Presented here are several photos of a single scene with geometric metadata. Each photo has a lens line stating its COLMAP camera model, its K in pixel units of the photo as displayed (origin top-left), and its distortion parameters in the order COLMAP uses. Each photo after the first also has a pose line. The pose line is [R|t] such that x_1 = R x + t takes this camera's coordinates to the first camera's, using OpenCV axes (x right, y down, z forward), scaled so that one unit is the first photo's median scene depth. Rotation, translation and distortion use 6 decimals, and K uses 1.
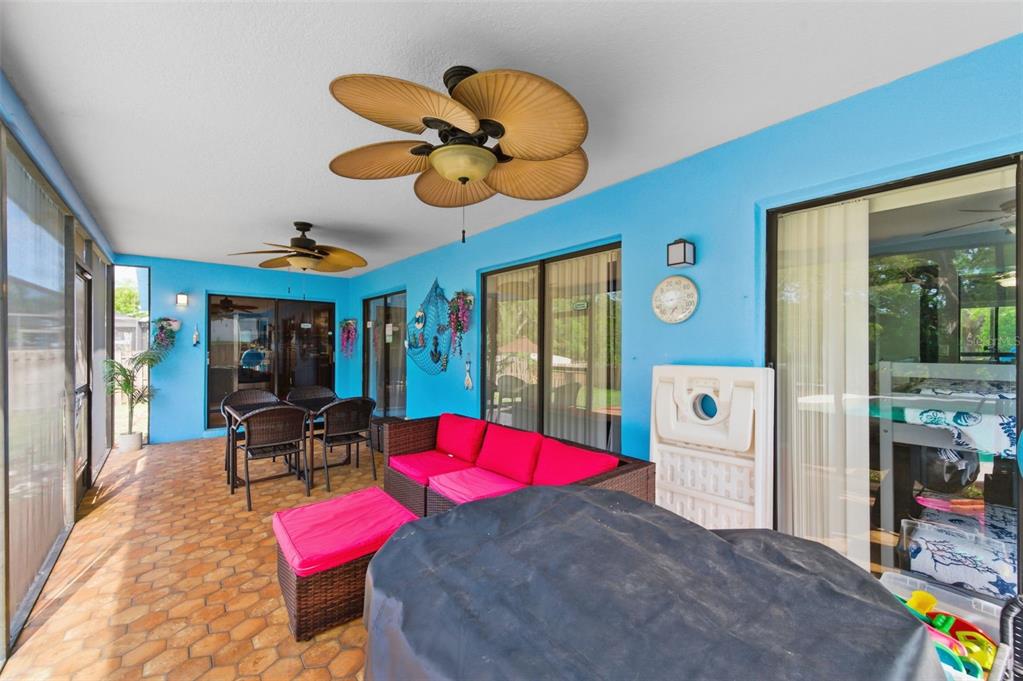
lens RADIAL K [[408.1, 0, 512.2], [0, 408.1, 345.8], [0, 0, 1]] dist [0.000109, -0.000032]
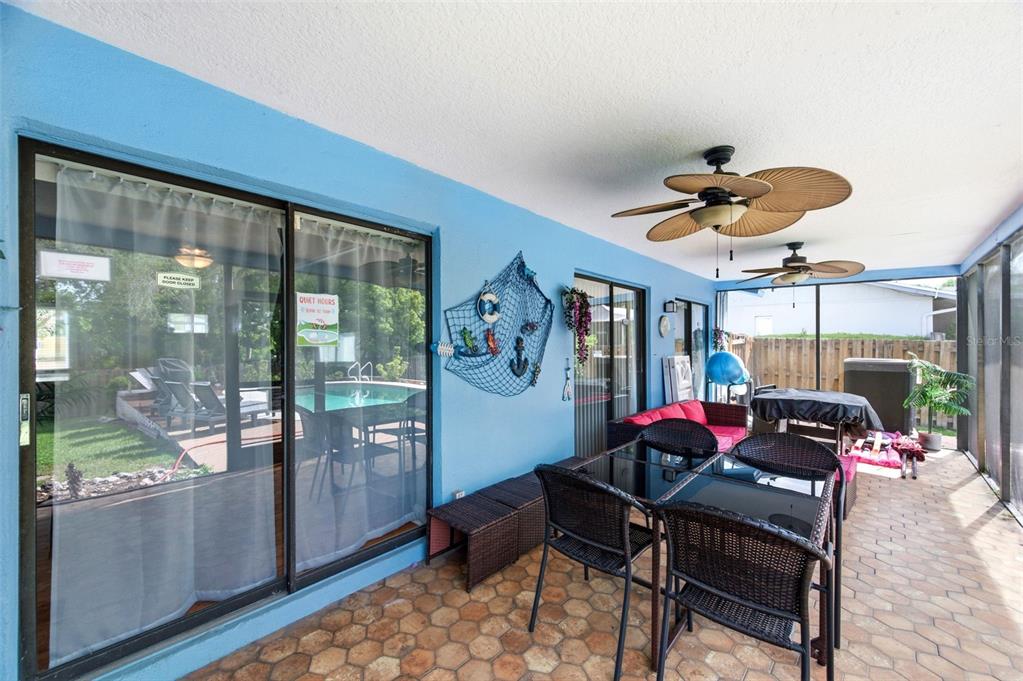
lens RADIAL K [[408.1, 0, 512.2], [0, 408.1, 345.8], [0, 0, 1]] dist [0.000109, -0.000032]
pose [[-0.142315, -0.001718, 0.989820, -0.869845], [0.007150, 0.999971, 0.002764, -0.010718], [-0.989796, 0.007470, -0.142298, 1.131384]]
